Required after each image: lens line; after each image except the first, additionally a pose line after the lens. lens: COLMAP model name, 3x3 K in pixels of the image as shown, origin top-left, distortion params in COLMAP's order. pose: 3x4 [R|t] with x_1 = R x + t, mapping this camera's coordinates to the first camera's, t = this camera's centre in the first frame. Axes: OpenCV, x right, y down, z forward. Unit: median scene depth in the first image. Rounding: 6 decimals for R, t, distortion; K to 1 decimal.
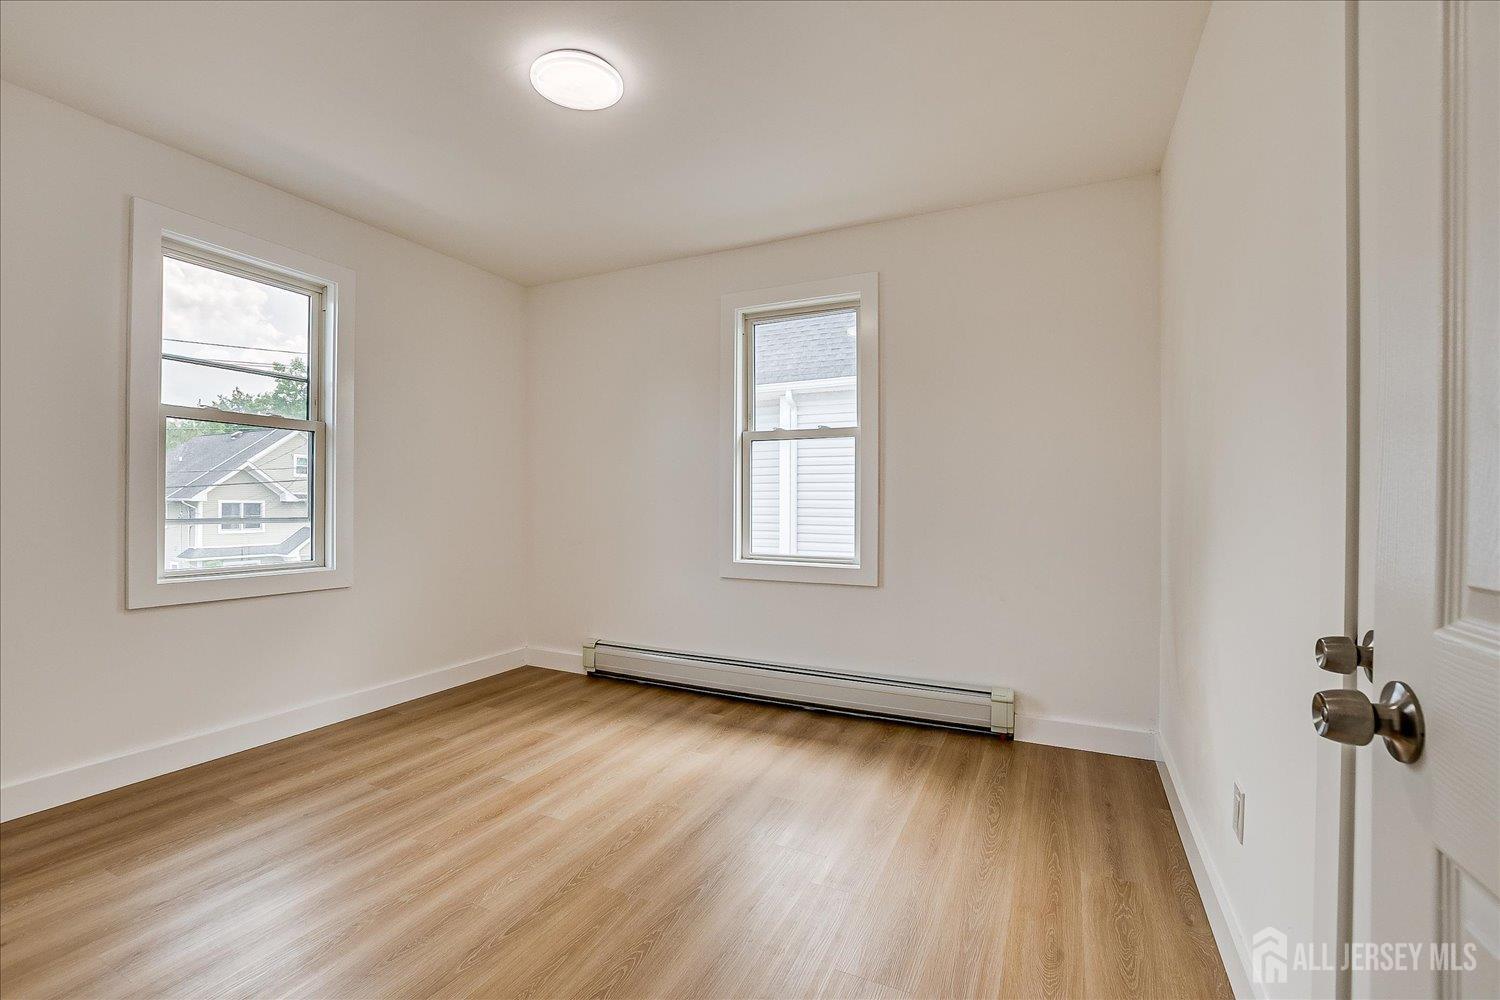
lens RADIAL K [[664.3, 0, 734.9], [0, 664.3, 499.5], [0, 0, 1]] dist [-0.004578, -0.000878]
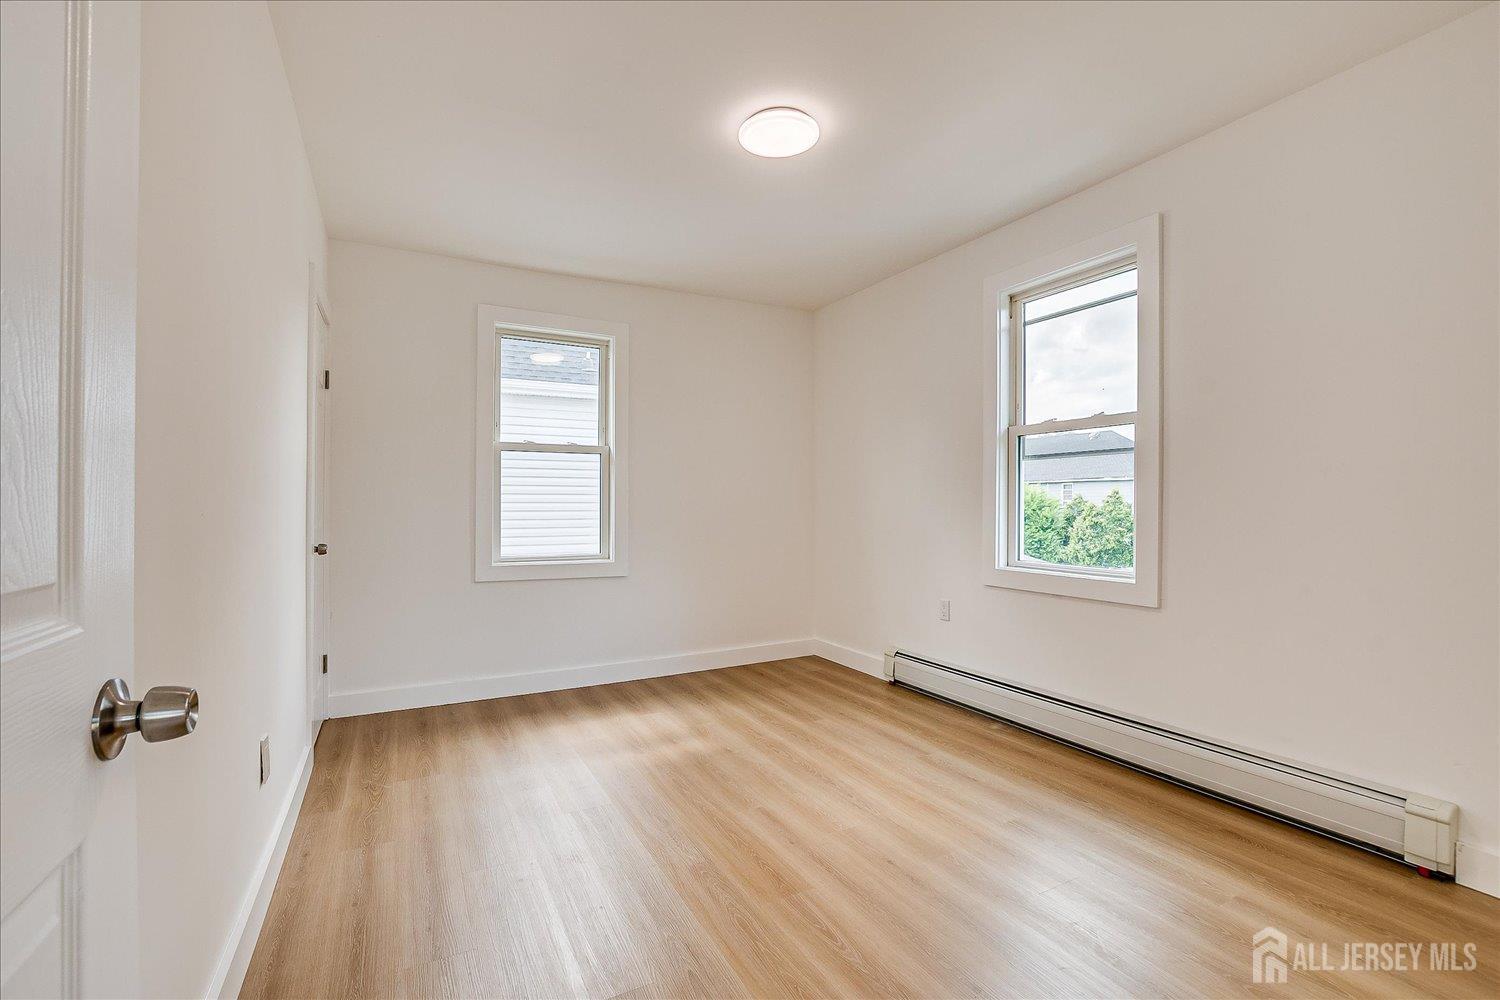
lens RADIAL K [[664.3, 0, 735.7], [0, 664.3, 499.7], [0, 0, 1]] dist [-0.004578, -0.000878]
pose [[0.806326, -0.005834, -0.591443, 0.378462], [0.002307, 0.999975, -0.006718, -0.005954], [0.591467, 0.004052, 0.806319, 0.121631]]
